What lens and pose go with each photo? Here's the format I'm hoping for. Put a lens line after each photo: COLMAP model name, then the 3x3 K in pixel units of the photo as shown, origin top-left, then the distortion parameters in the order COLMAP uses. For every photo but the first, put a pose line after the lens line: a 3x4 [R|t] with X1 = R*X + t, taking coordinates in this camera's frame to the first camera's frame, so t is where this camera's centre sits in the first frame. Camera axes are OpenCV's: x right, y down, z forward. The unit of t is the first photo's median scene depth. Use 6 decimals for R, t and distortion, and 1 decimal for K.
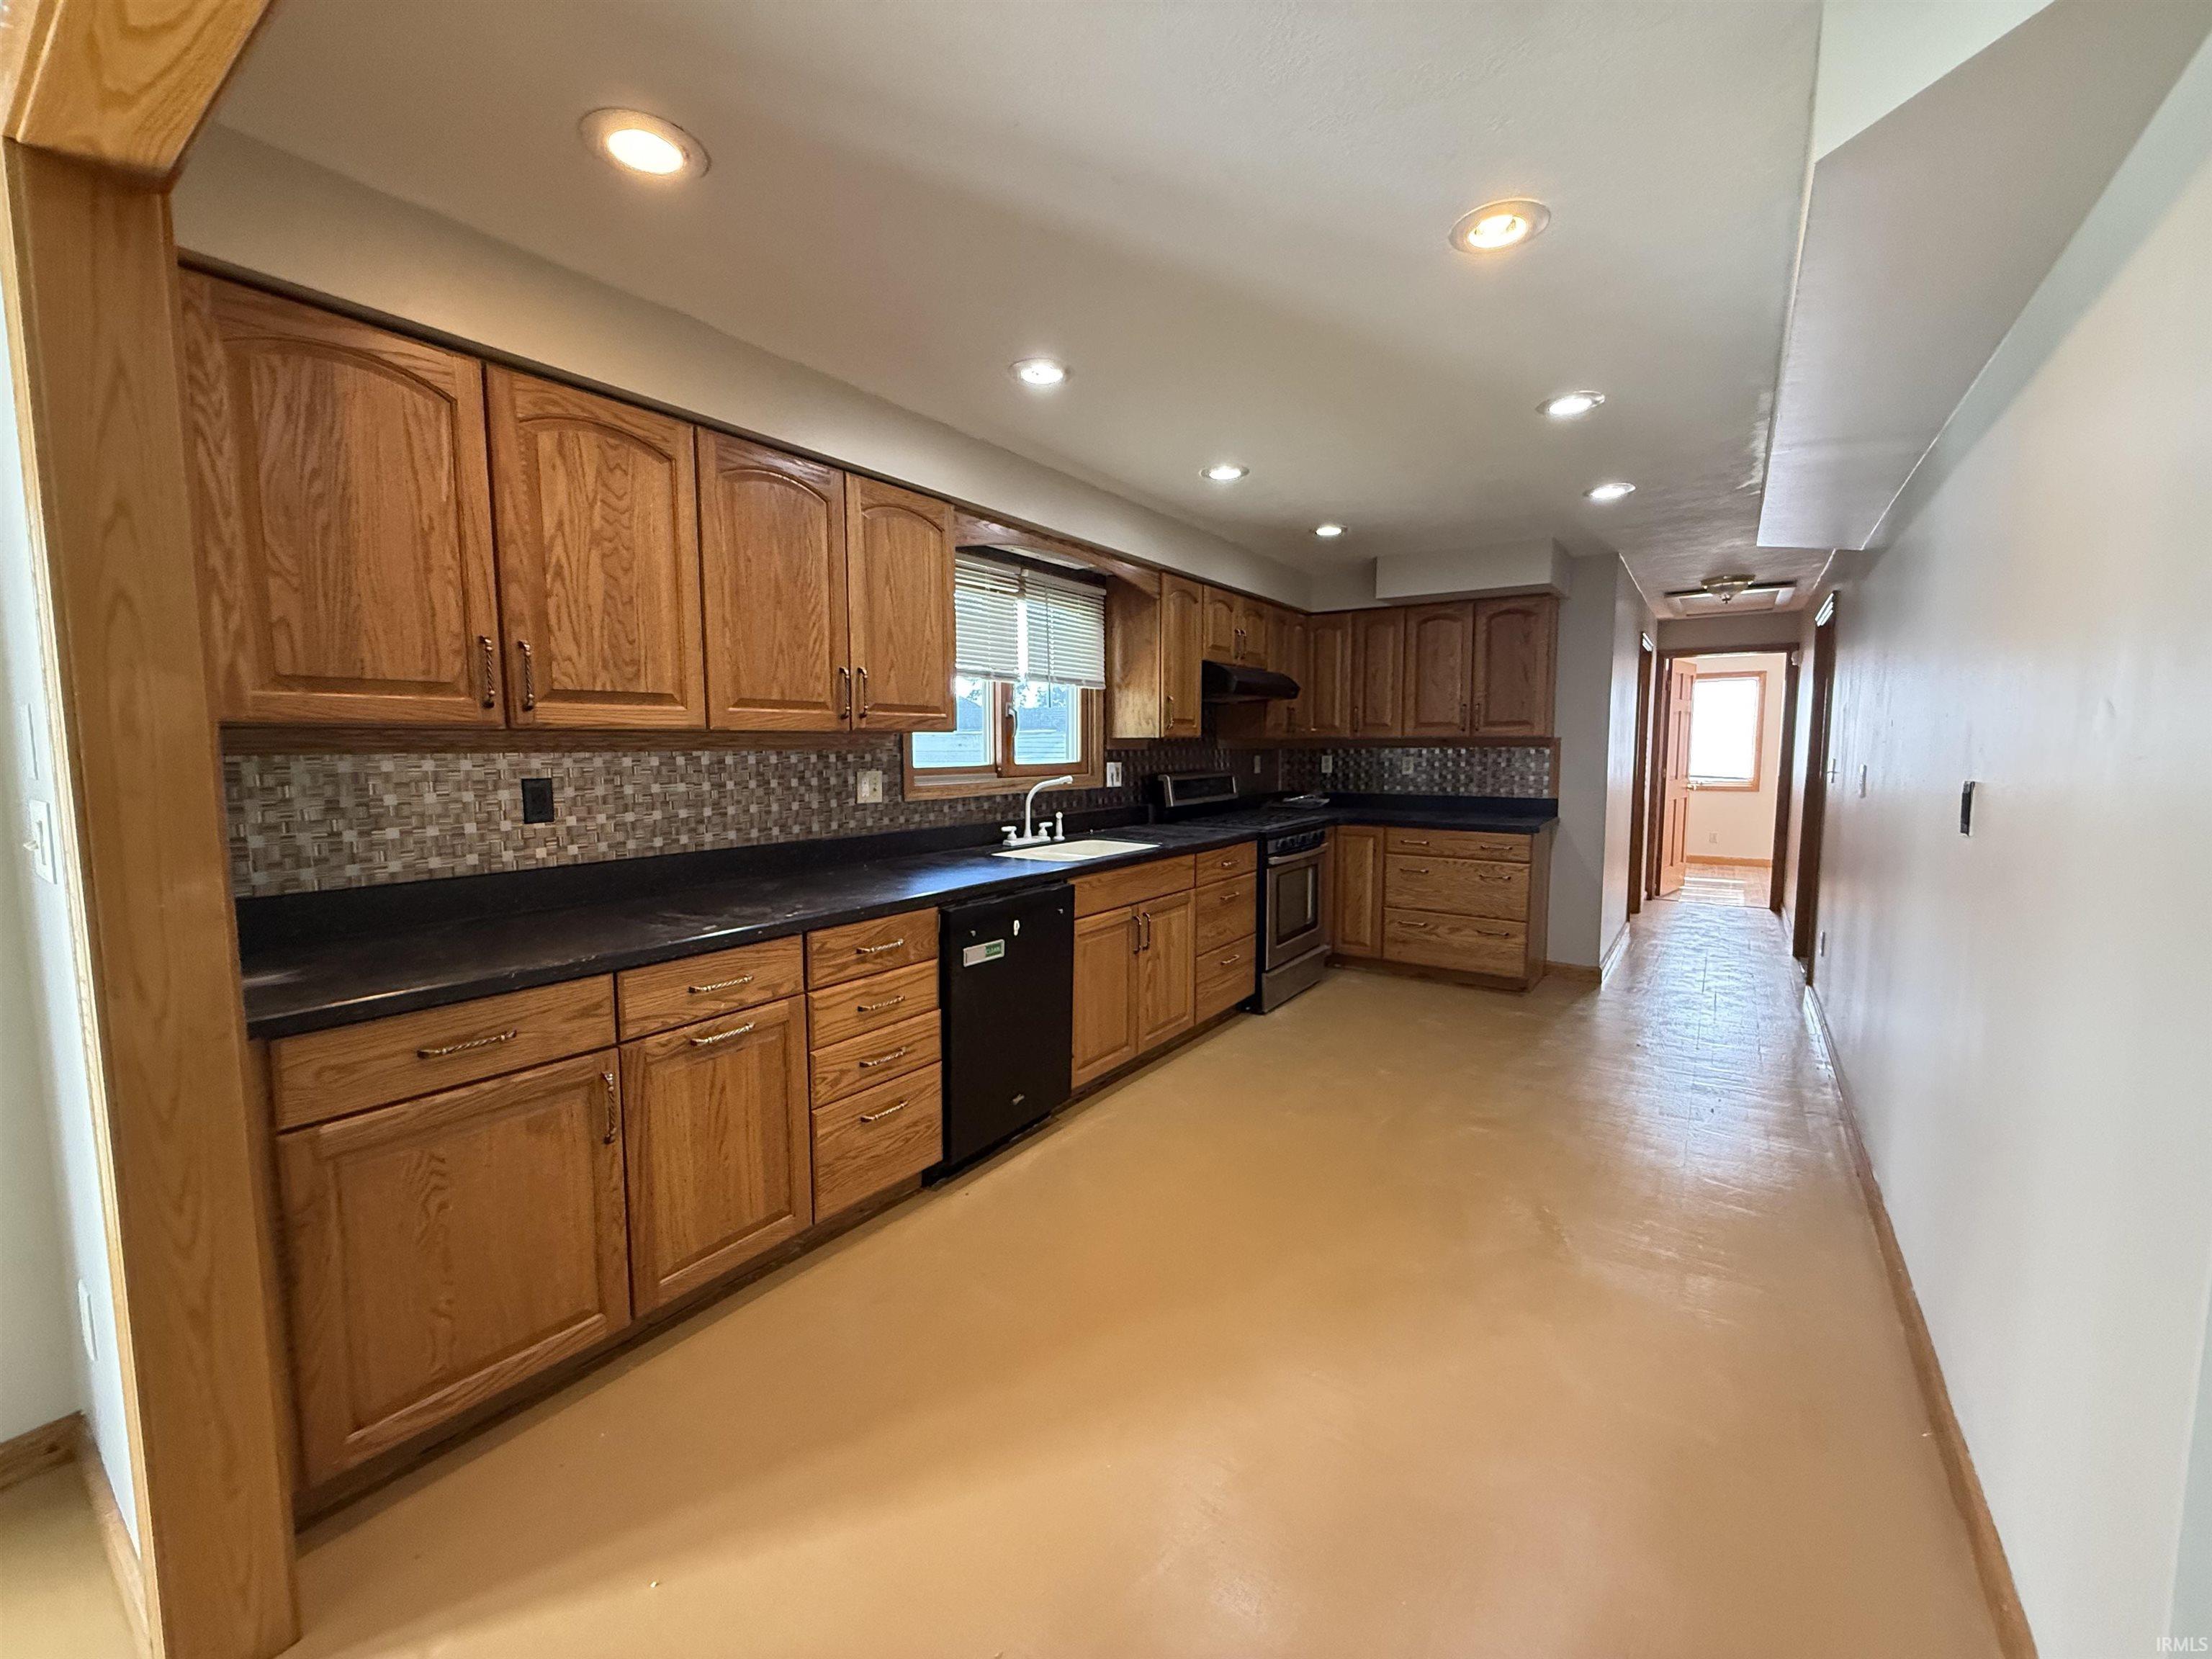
lens RADIAL K [[885.4, 0, 1105.6], [0, 885.4, 828.6], [0, 0, 1]] dist [-0.000112, 0.000365]
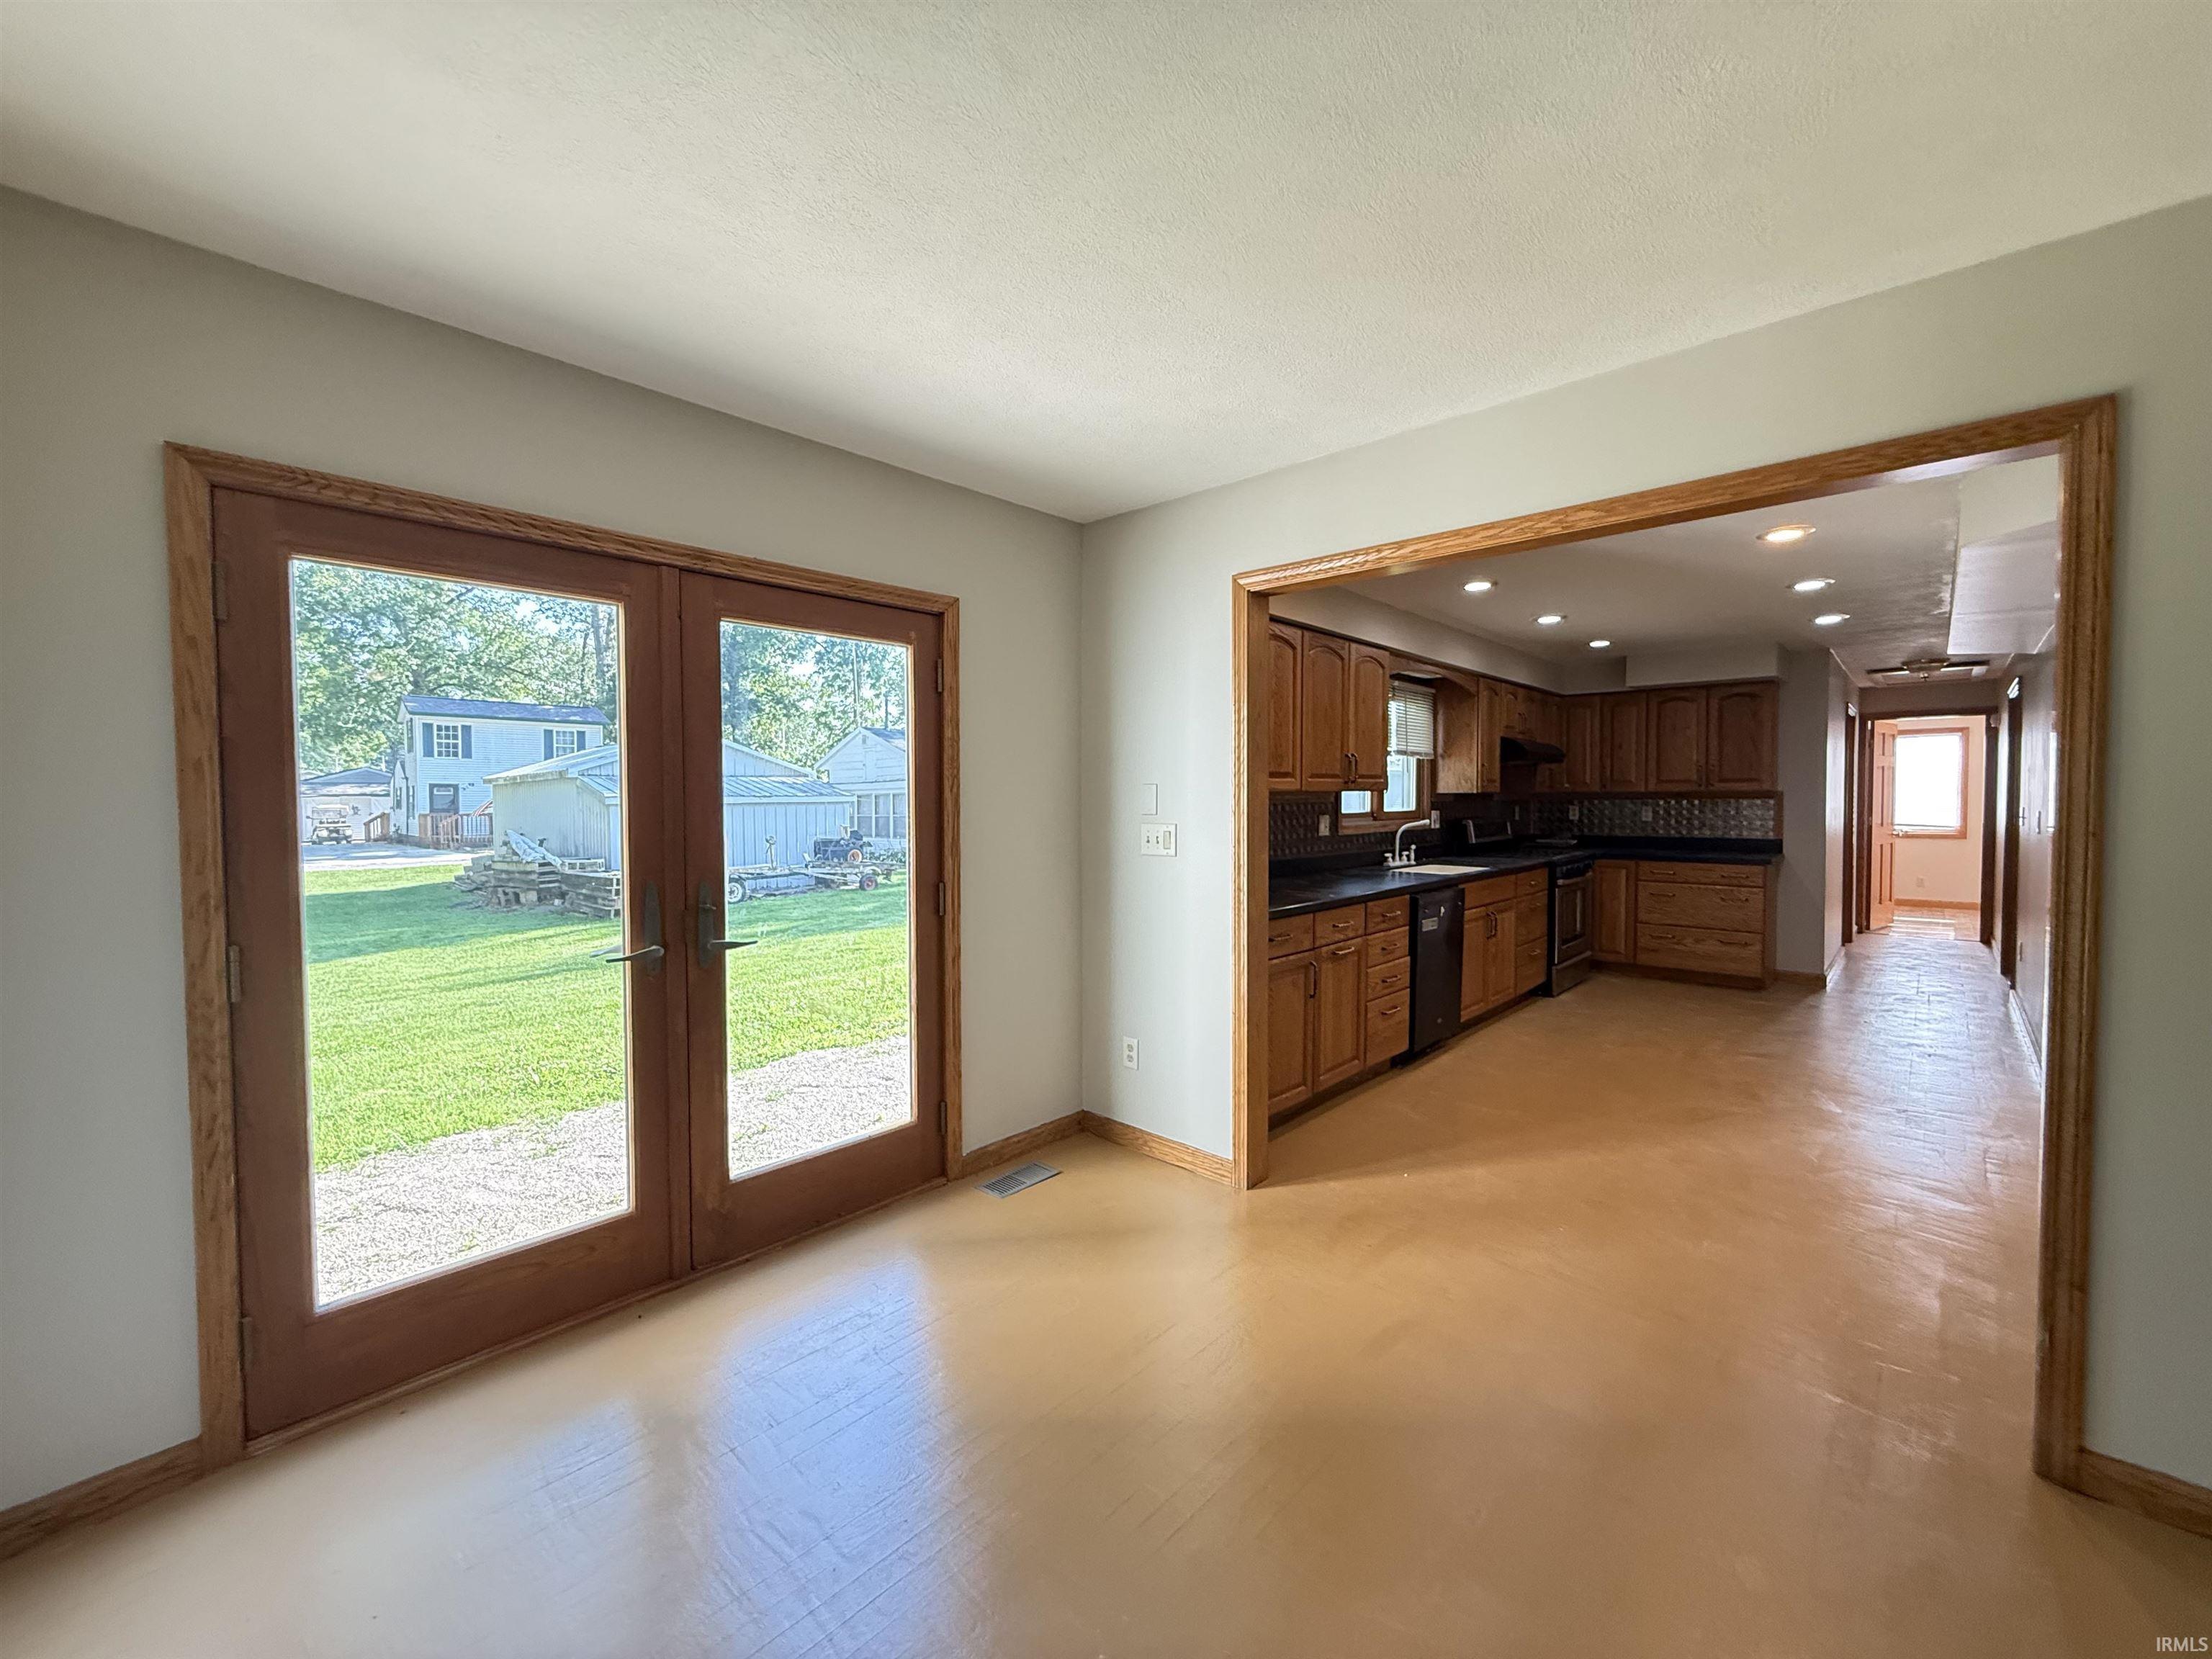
lens RADIAL K [[885.4, 0, 1107.0], [0, 885.4, 828.2], [0, 0, 1]] dist [-0.000112, 0.000365]
pose [[0.990222, 0.001337, -0.139491, -0.351236], [-0.009620, 0.998228, -0.058725, 0.044567], [0.139165, 0.059493, 0.988480, -0.504709]]
